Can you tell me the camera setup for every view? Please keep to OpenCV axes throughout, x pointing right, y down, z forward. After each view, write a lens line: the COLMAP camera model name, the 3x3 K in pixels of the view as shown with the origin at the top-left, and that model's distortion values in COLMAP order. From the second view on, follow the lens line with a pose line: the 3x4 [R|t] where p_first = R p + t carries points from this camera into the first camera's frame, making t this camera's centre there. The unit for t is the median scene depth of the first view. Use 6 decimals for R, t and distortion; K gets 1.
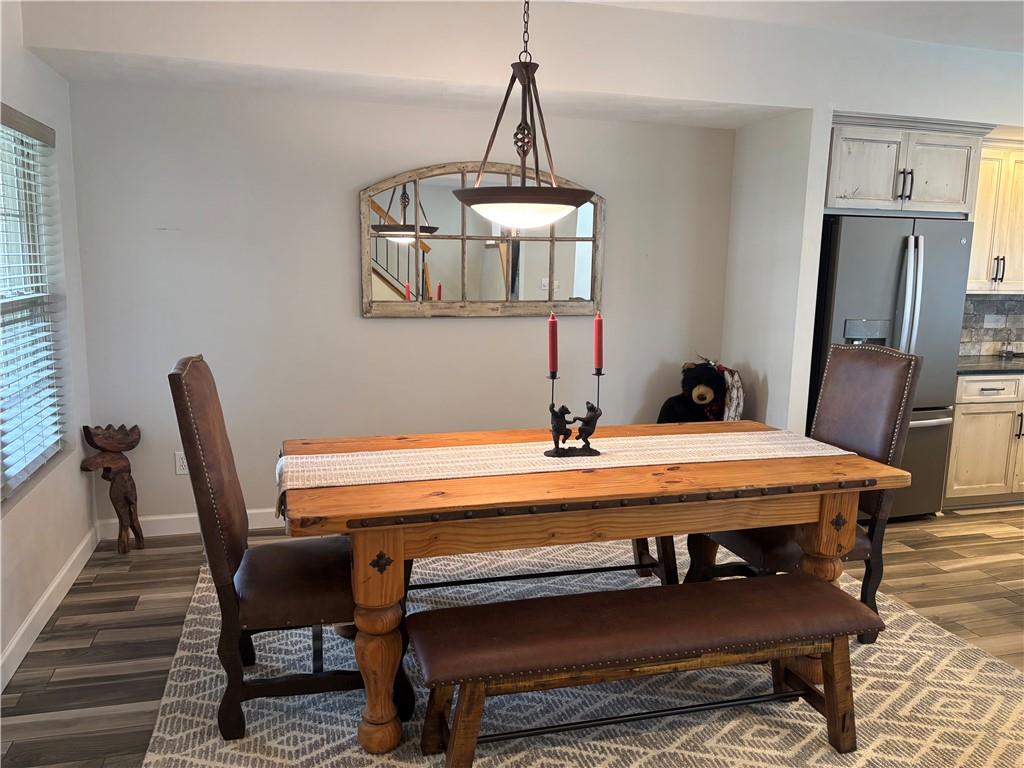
lens RADIAL K [[779.2, 0, 507.3], [0, 779.2, 384.4], [0, 0, 1]] dist [-0.008855, -0.003391]
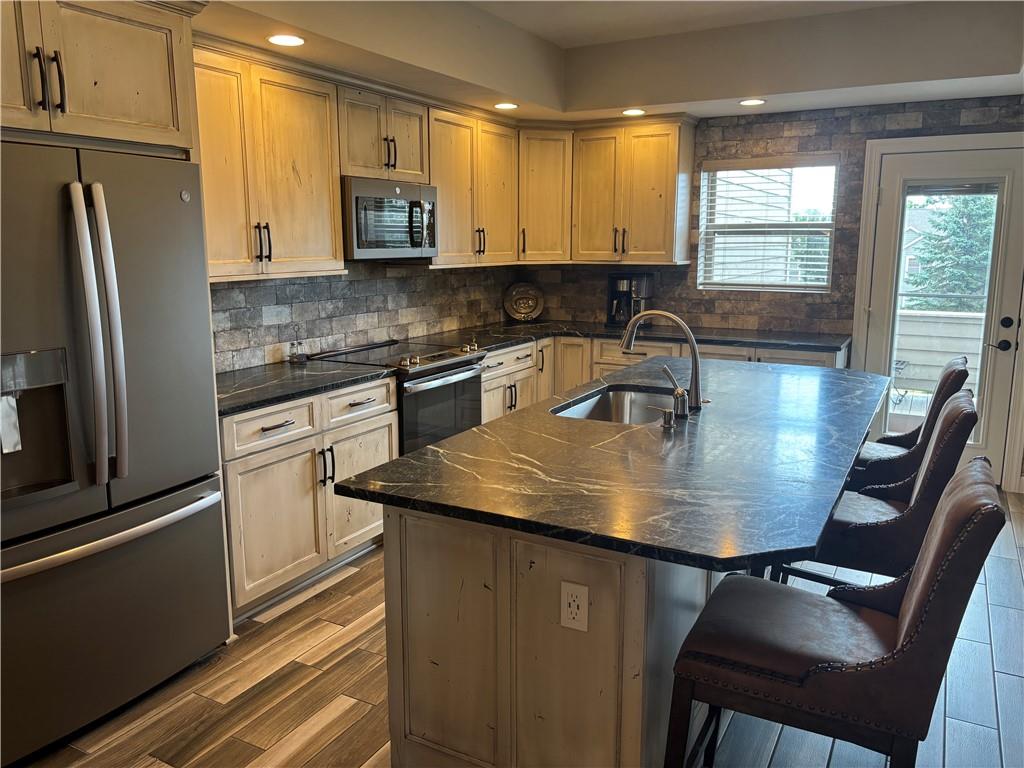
lens RADIAL K [[784.3, 0, 516.8], [0, 784.3, 374.6], [0, 0, 1]] dist [0.042841, -0.033288]
pose [[0.690252, -0.143320, 0.709233, 0.302049], [0.128484, 0.988888, 0.074787, -0.061686], [-0.712071, 0.039503, 0.700996, 0.391789]]
